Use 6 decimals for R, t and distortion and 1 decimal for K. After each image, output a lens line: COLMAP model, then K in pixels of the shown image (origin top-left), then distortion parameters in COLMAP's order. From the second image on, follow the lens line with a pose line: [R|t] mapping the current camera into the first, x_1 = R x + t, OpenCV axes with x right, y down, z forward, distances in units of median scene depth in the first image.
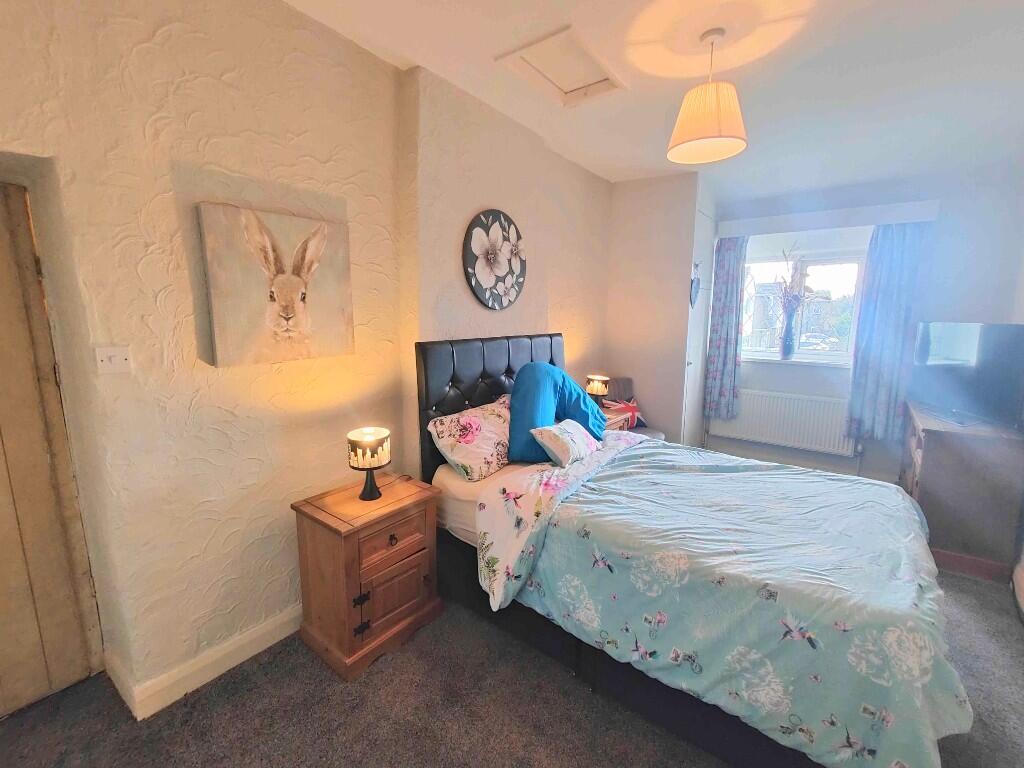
lens RADIAL K [[448.2, 0, 511.4], [0, 448.2, 383.2], [0, 0, 1]] dist [0.003393, -0.000519]
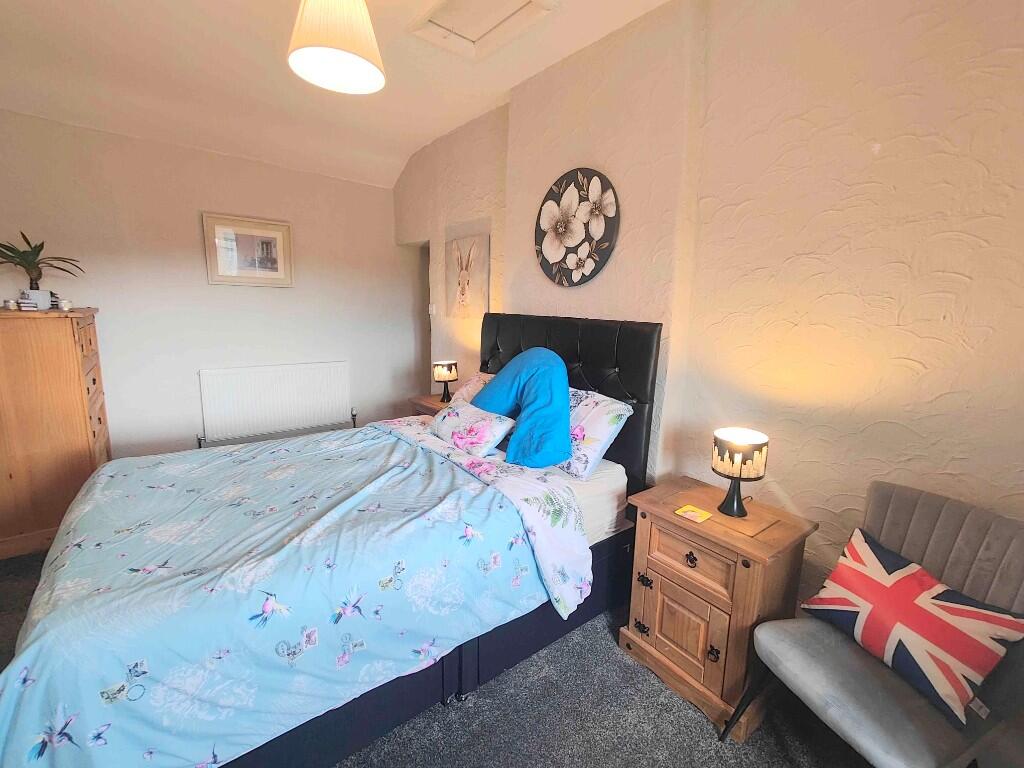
lens RADIAL K [[448.2, 0, 511.9], [0, 448.2, 378.1], [0, 0, 1]] dist [0.003393, -0.000519]
pose [[-0.258225, 0.163305, -0.952182, 0.817441], [-0.165558, 0.963549, 0.210153, -0.150051], [0.951793, 0.211908, -0.221776, 1.075932]]
